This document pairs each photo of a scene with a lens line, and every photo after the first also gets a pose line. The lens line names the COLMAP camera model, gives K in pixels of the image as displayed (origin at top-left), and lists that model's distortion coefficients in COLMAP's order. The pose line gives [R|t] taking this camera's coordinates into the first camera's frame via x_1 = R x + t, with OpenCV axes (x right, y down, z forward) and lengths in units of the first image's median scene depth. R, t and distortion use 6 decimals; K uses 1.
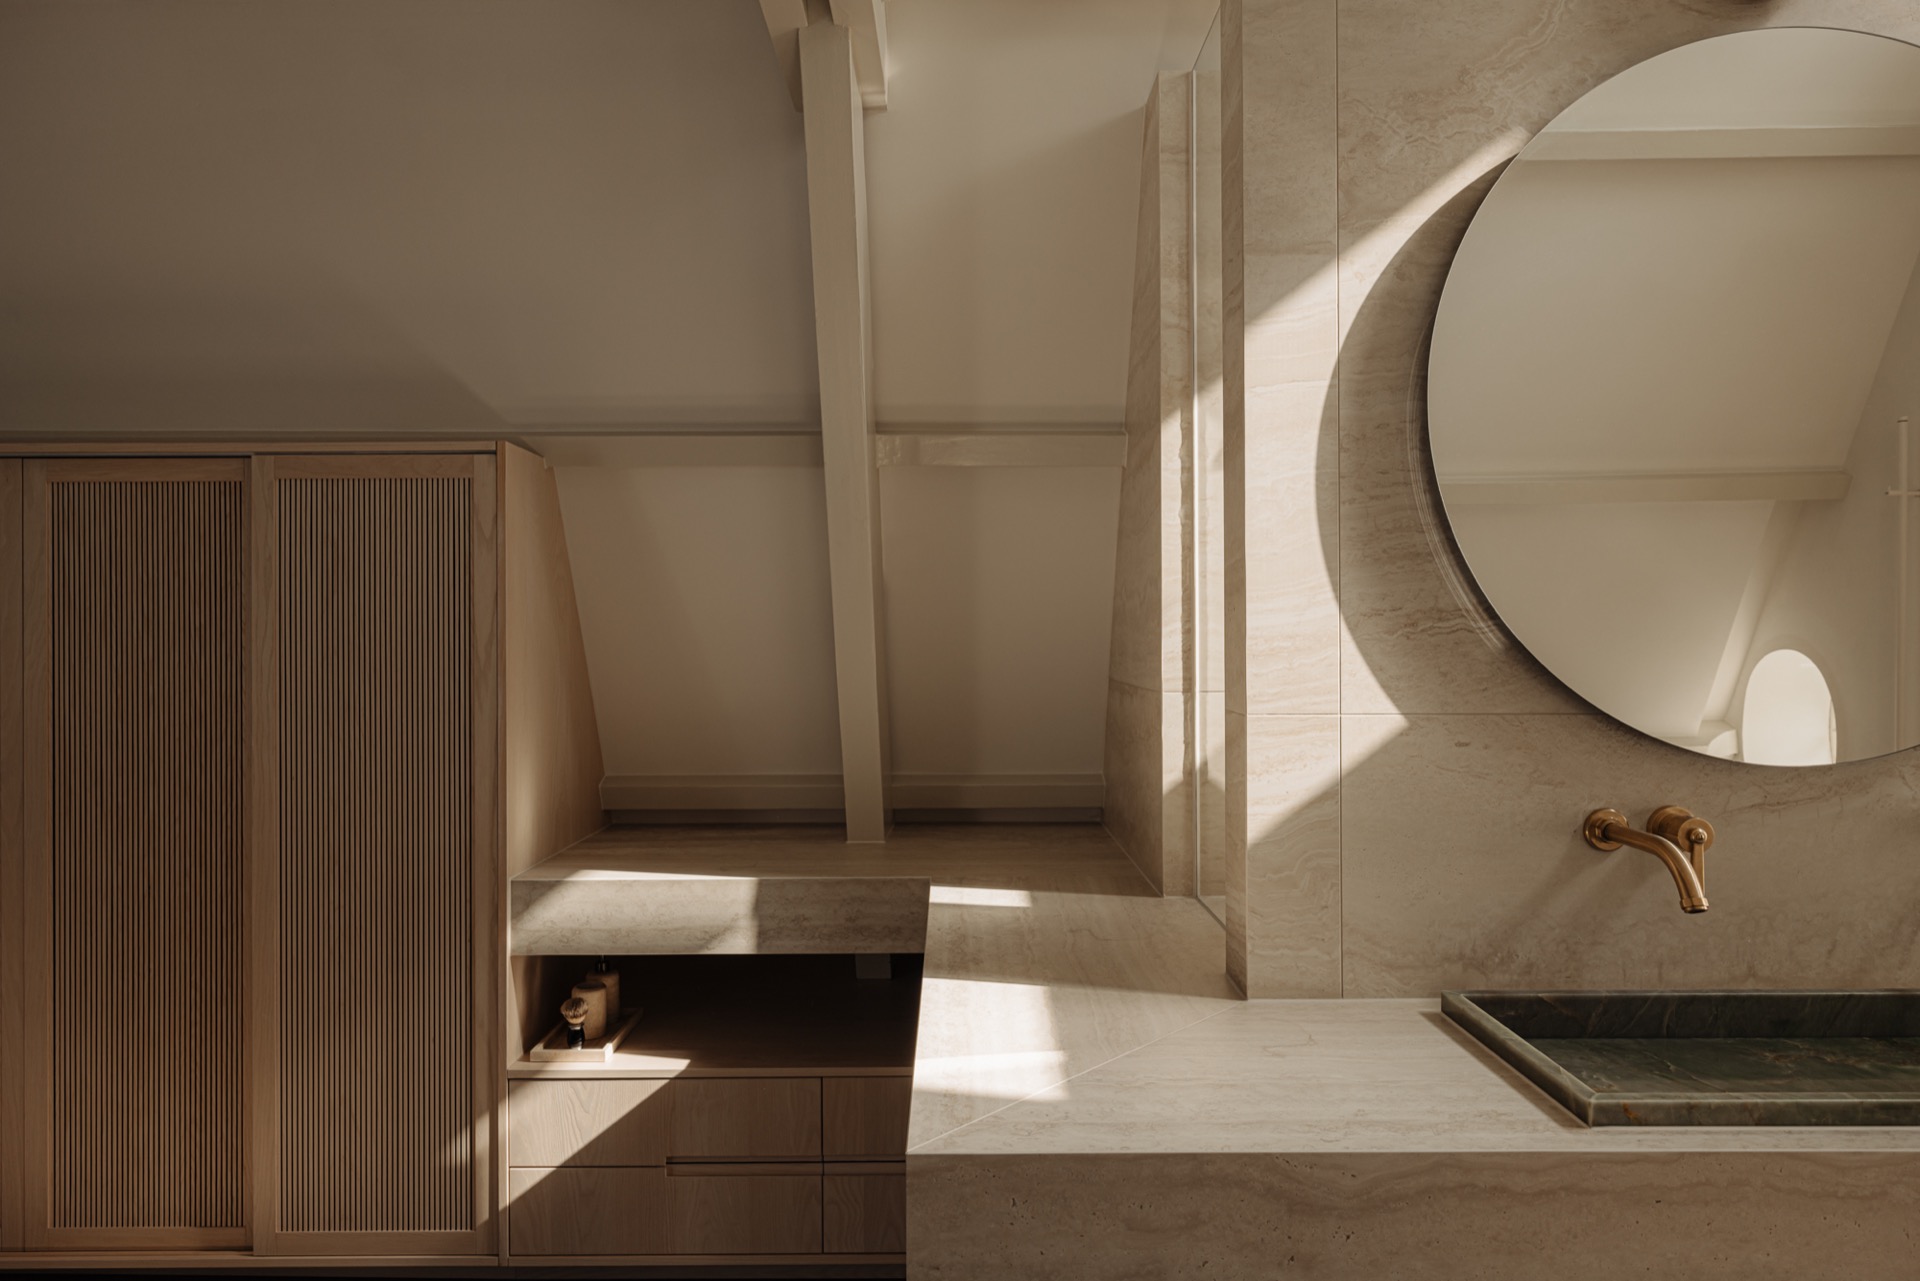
lens RADIAL K [[1125.2, 0, 961.1], [0, 1125.2, 634.5], [0, 0, 1]] dist [0.001941, 0.000664]
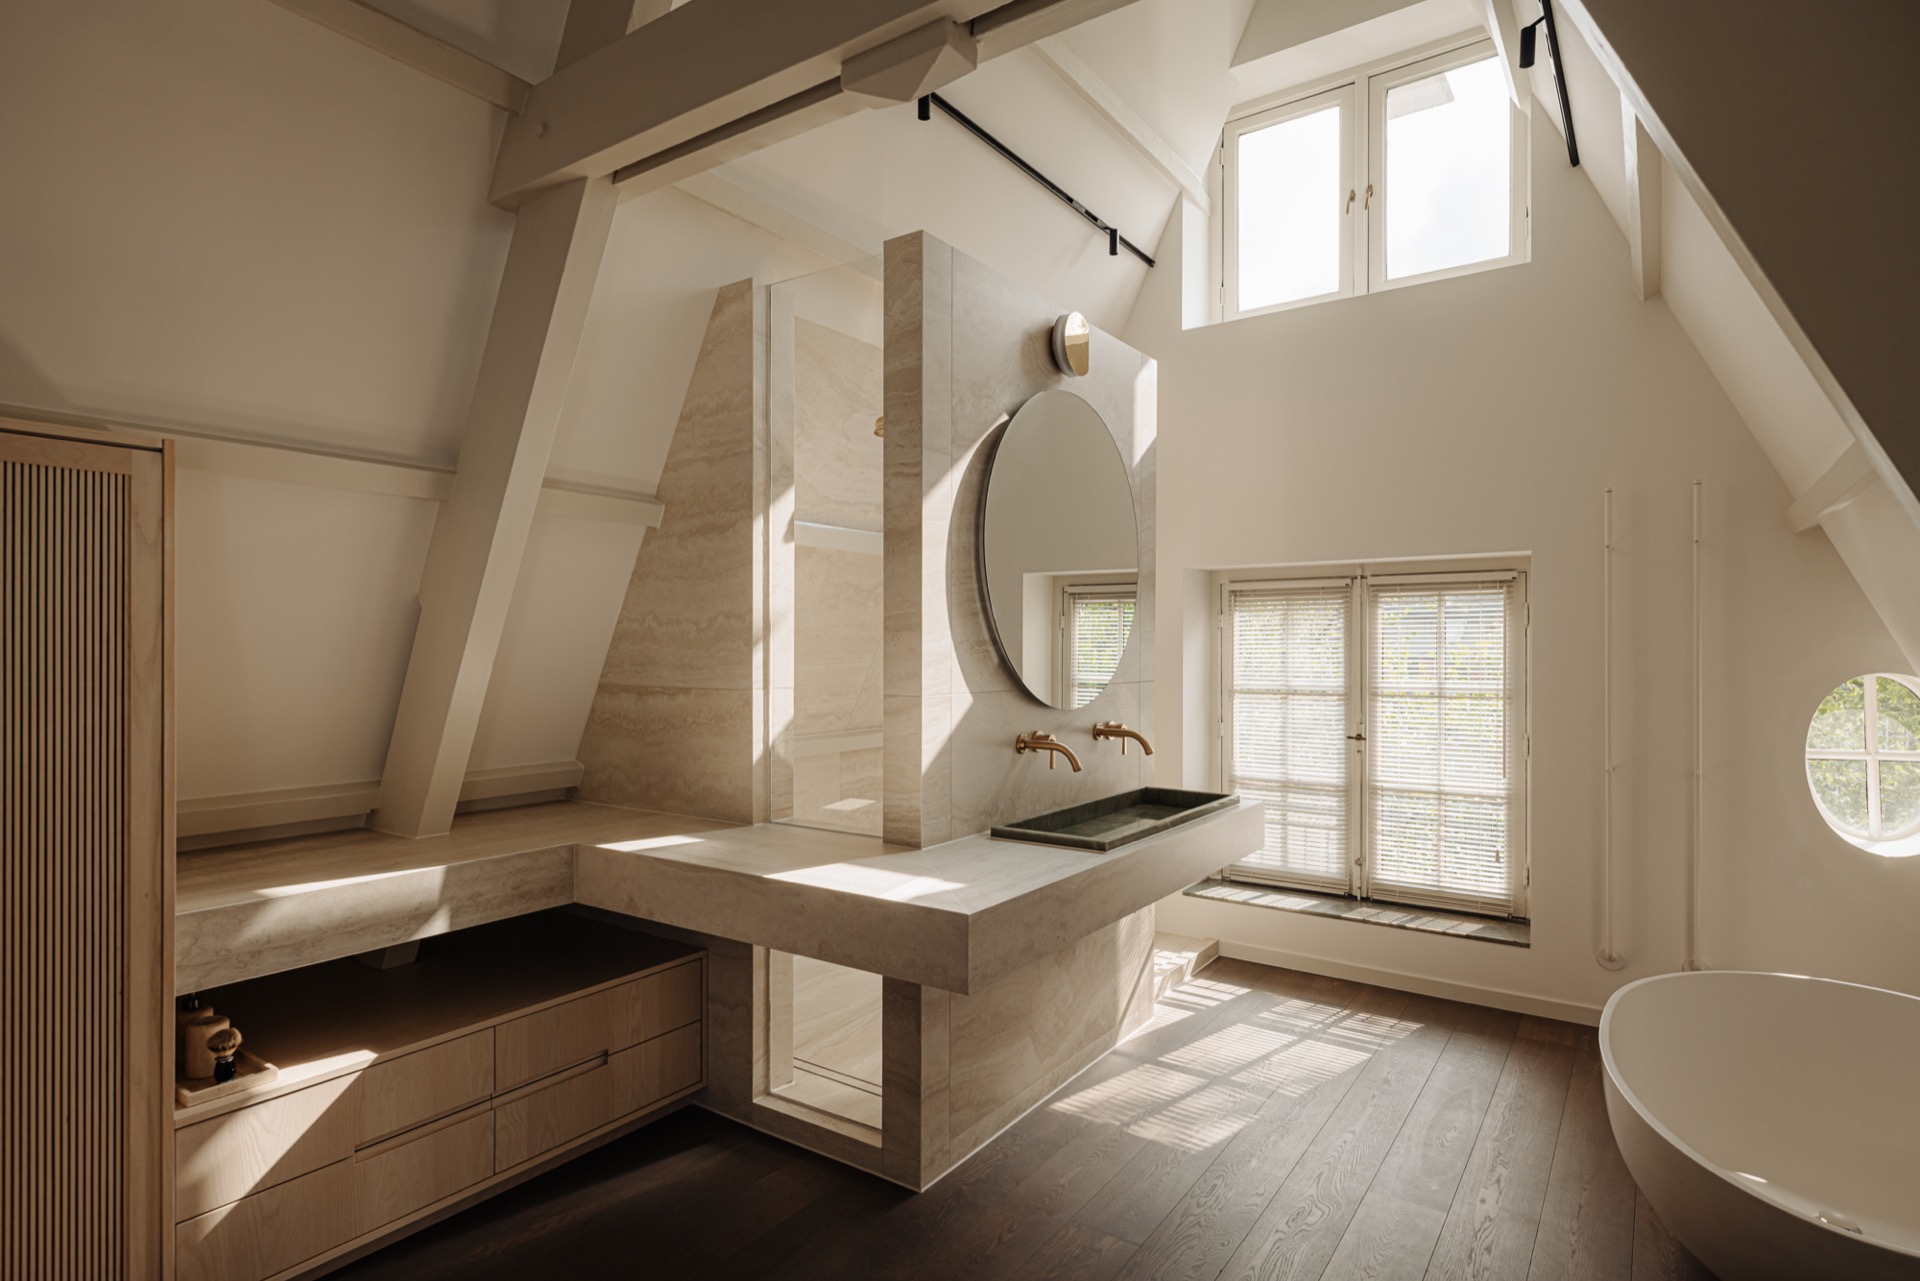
lens RADIAL K [[1018.8, 0, 960.3], [0, 1018.8, 645.4], [0, 0, 1]] dist [0.000362, 0.001313]
pose [[0.568103, 0.006561, 0.822932, -1.098053], [-0.006857, 0.999971, -0.003238, -0.007969], [-0.822929, -0.003803, 0.568131, -0.009705]]
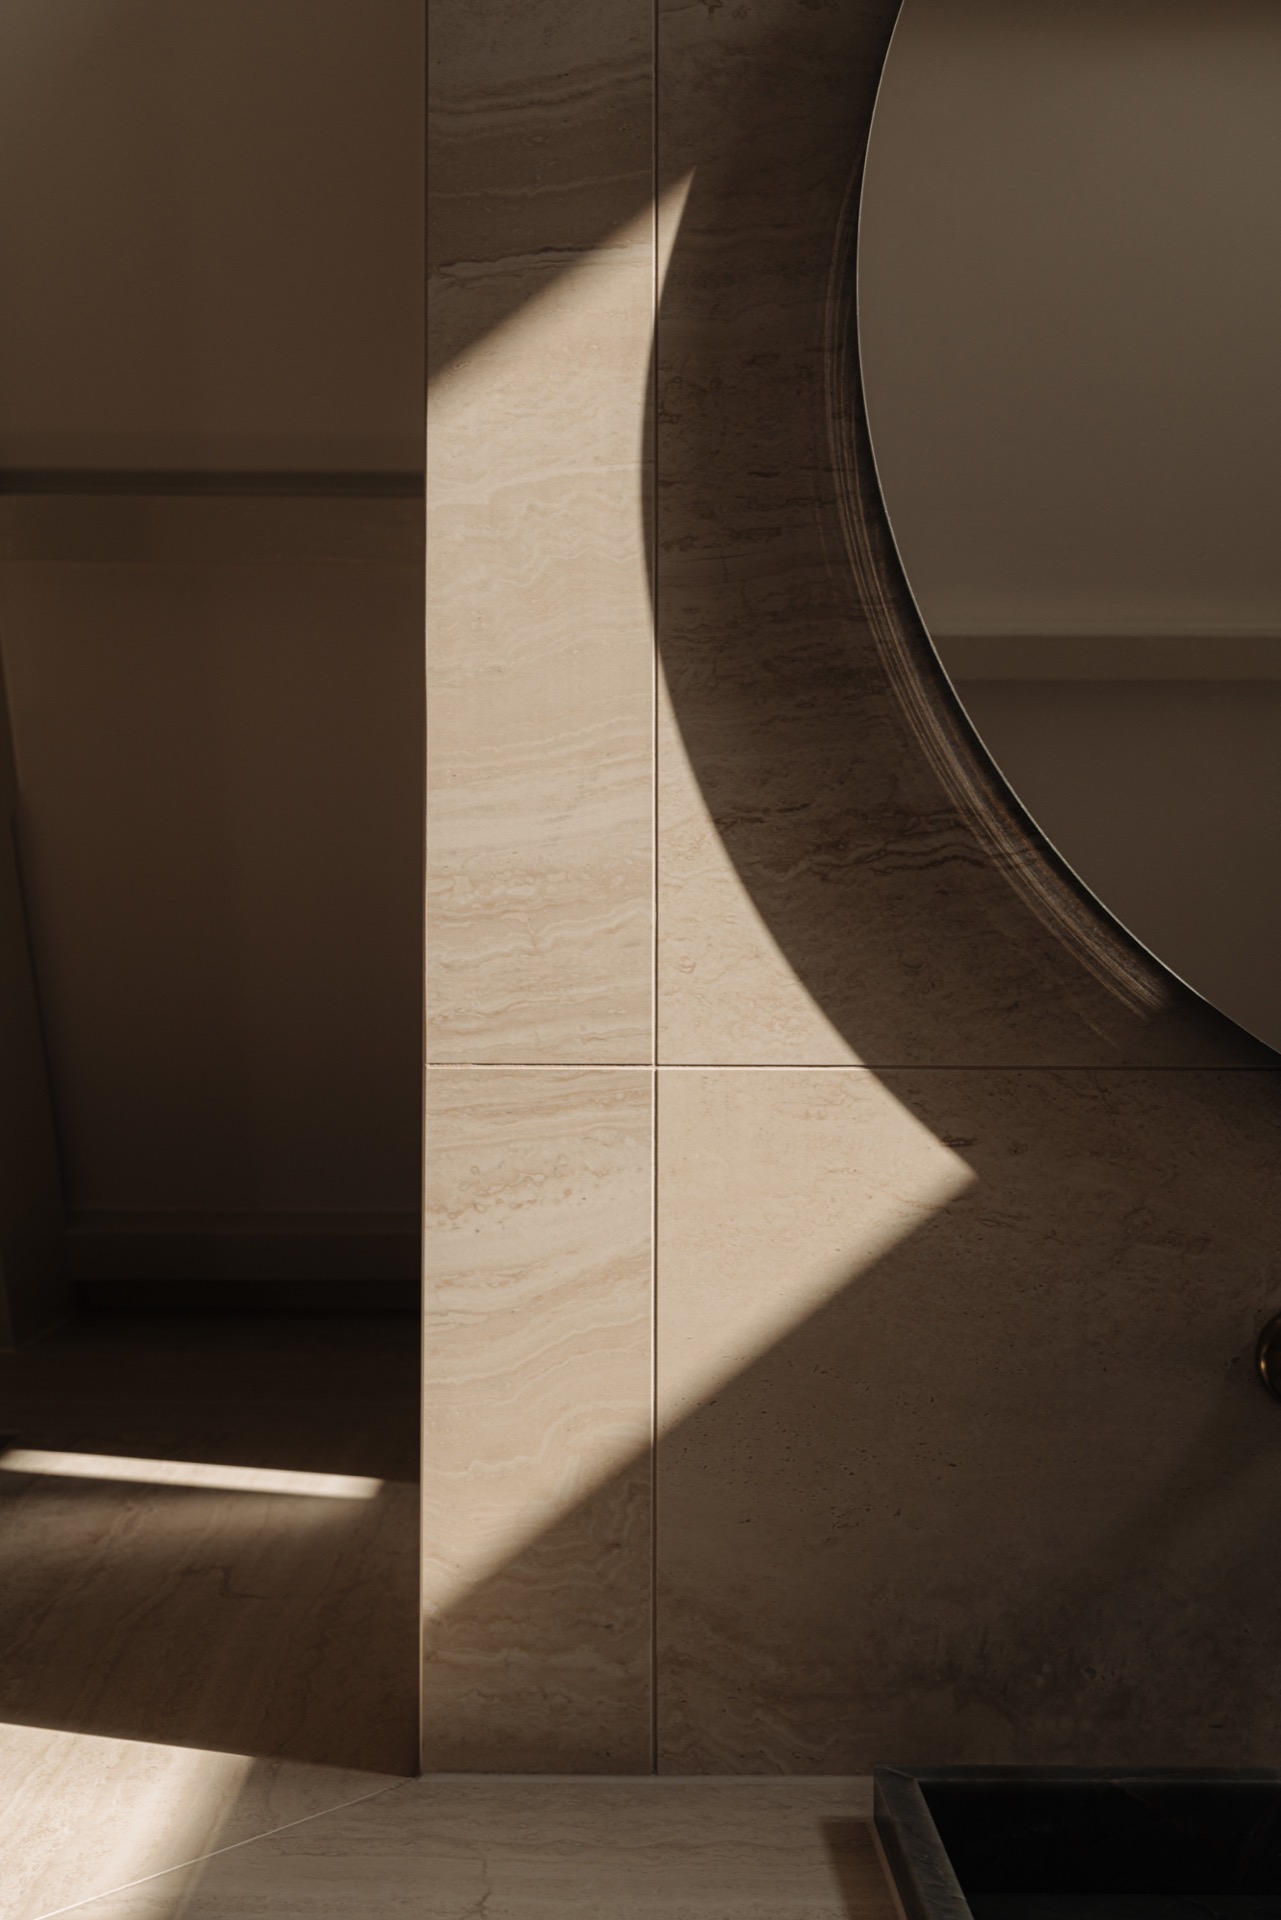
lens RADIAL K [[1948.7, 0, 616.0], [0, 1948.7, 916.2], [0, 0, 1]] dist [0.002781, 0.000000]
pose [[0.999953, 0.007367, -0.006309, 0.326509], [-0.007529, 0.999629, -0.026179, 0.035640], [0.006114, 0.026225, 0.999637, 0.296880]]
